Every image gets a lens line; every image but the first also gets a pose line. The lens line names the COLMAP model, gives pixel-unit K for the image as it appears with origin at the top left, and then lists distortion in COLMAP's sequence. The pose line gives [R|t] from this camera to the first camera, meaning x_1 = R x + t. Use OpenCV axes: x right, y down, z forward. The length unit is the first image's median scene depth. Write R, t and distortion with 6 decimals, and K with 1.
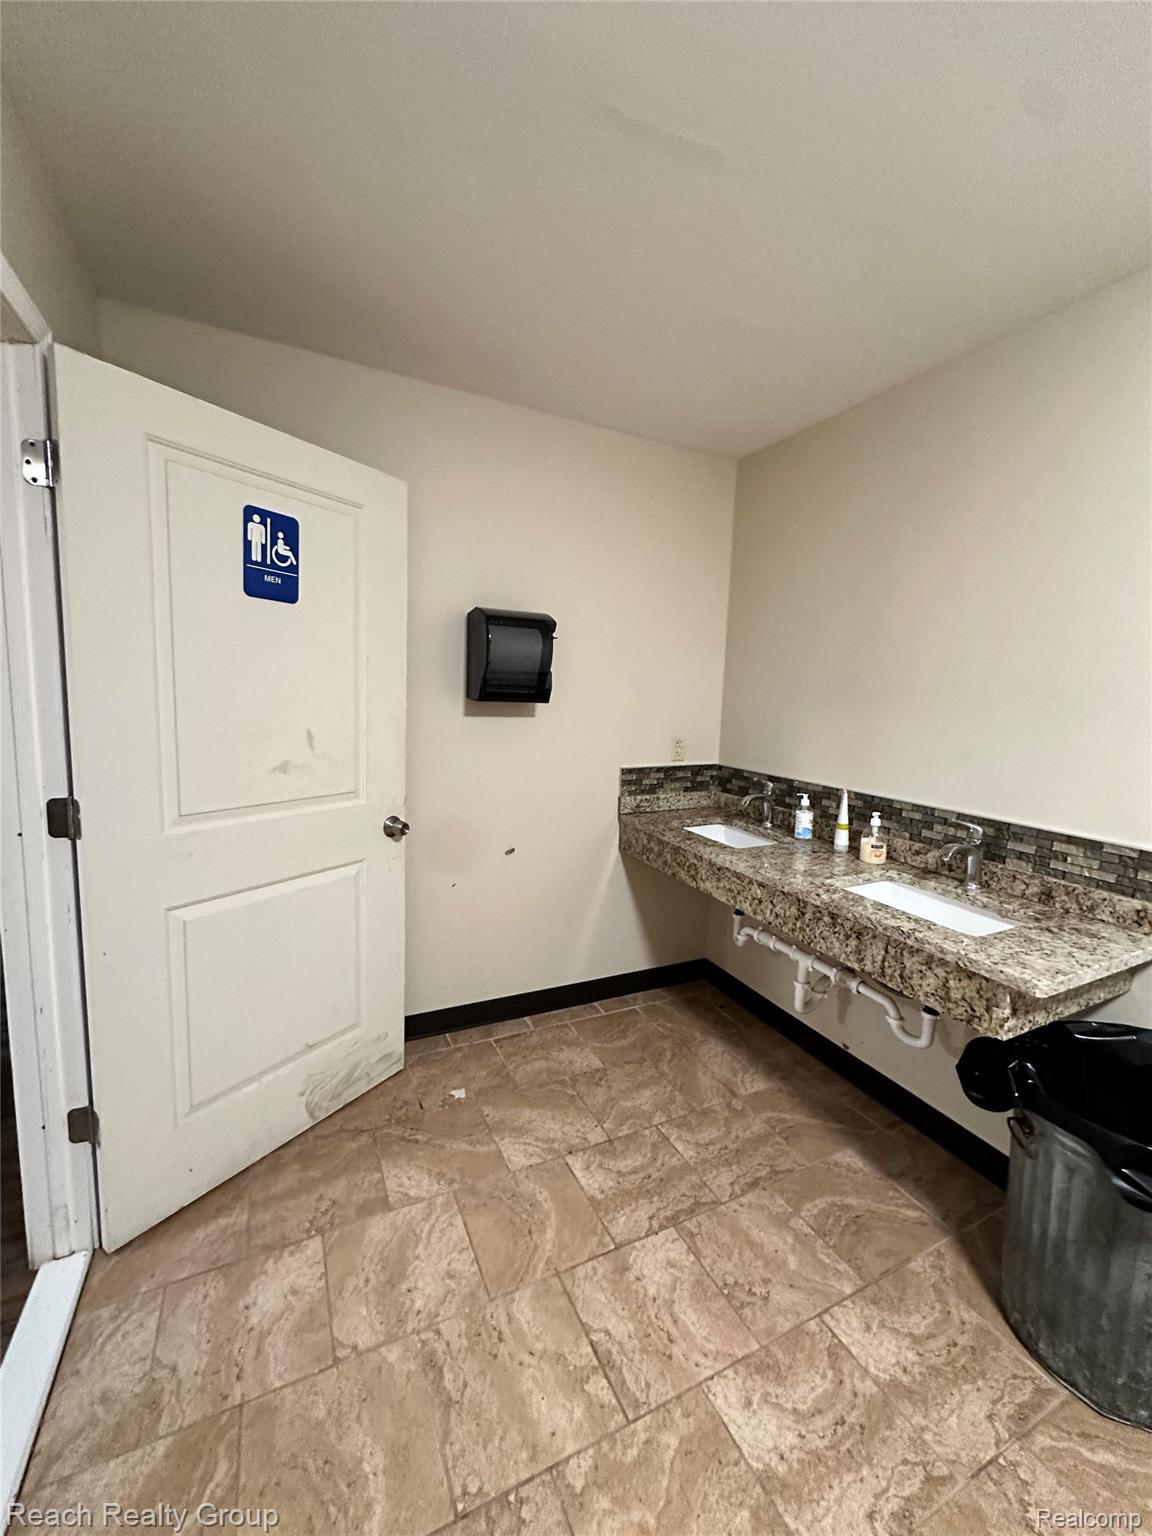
lens RADIAL K [[610.7, 0, 573.4], [0, 610.7, 776.0], [0, 0, 1]] dist [-0.005539, 0.001004]
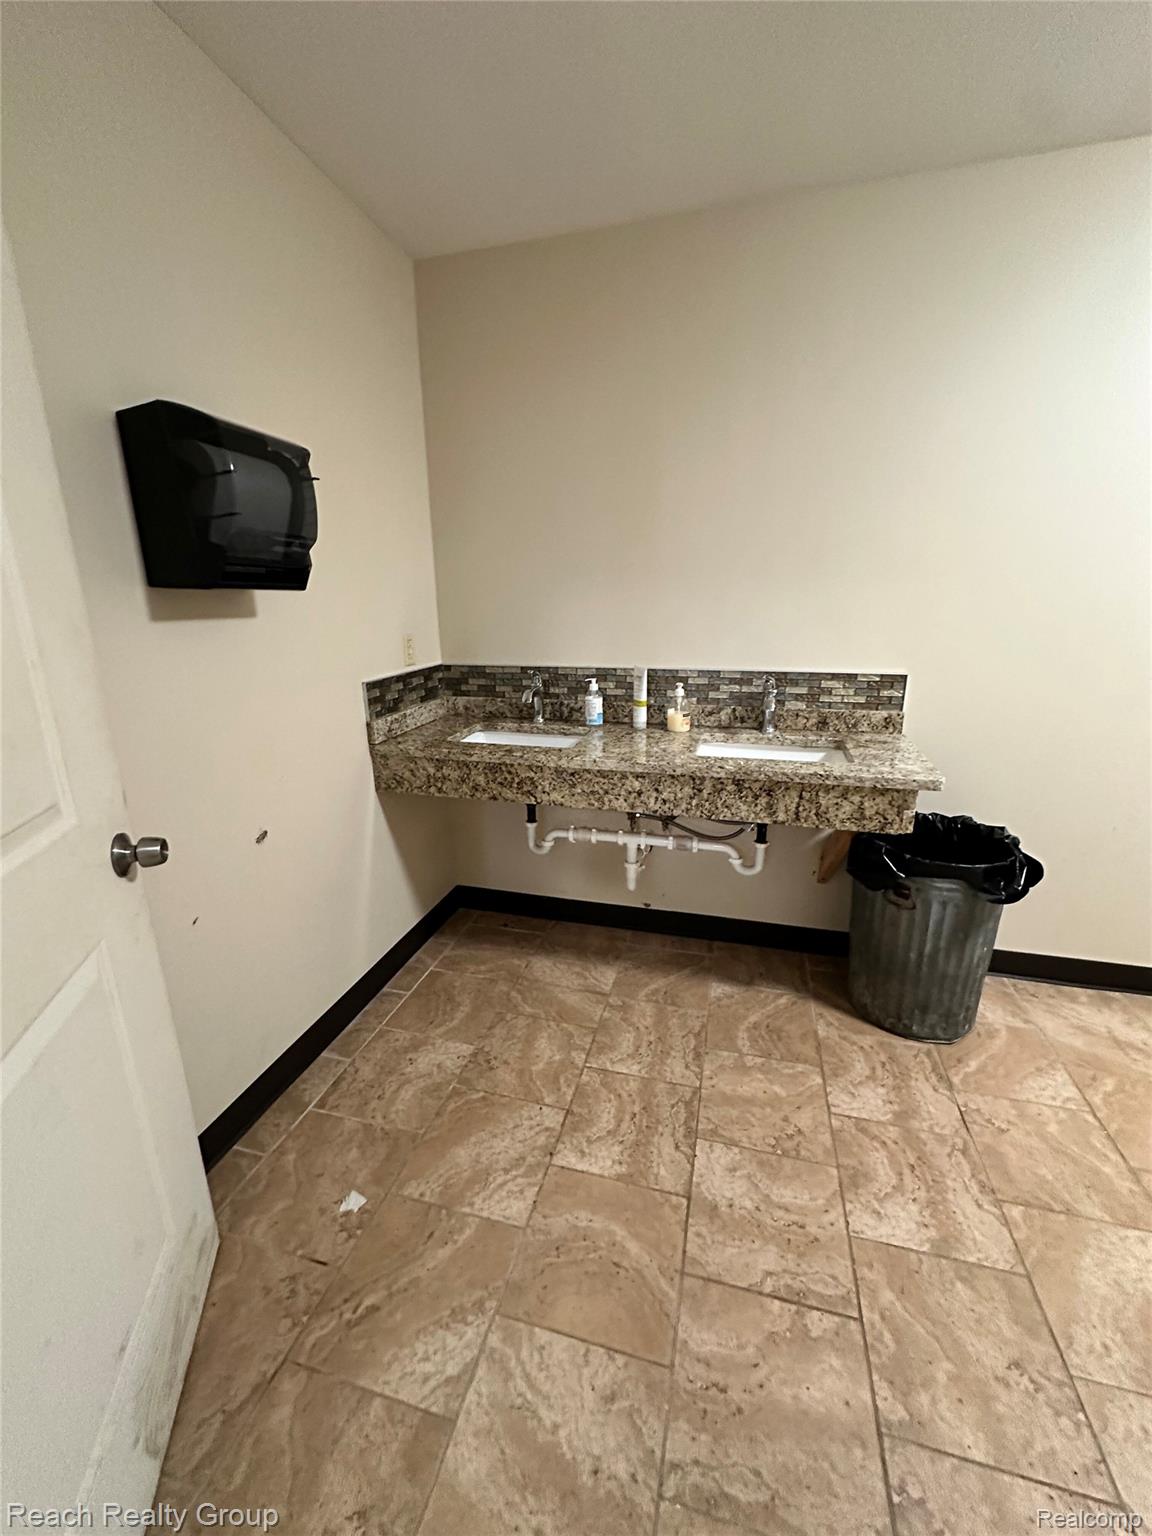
lens RADIAL K [[610.7, 0, 576.7], [0, 610.7, 773.2], [0, 0, 1]] dist [-0.005539, 0.001004]
pose [[0.657942, -0.247766, 0.711143, -0.471546], [0.140007, 0.968108, 0.207760, -0.038399], [-0.739939, -0.037129, 0.671648, 0.489846]]
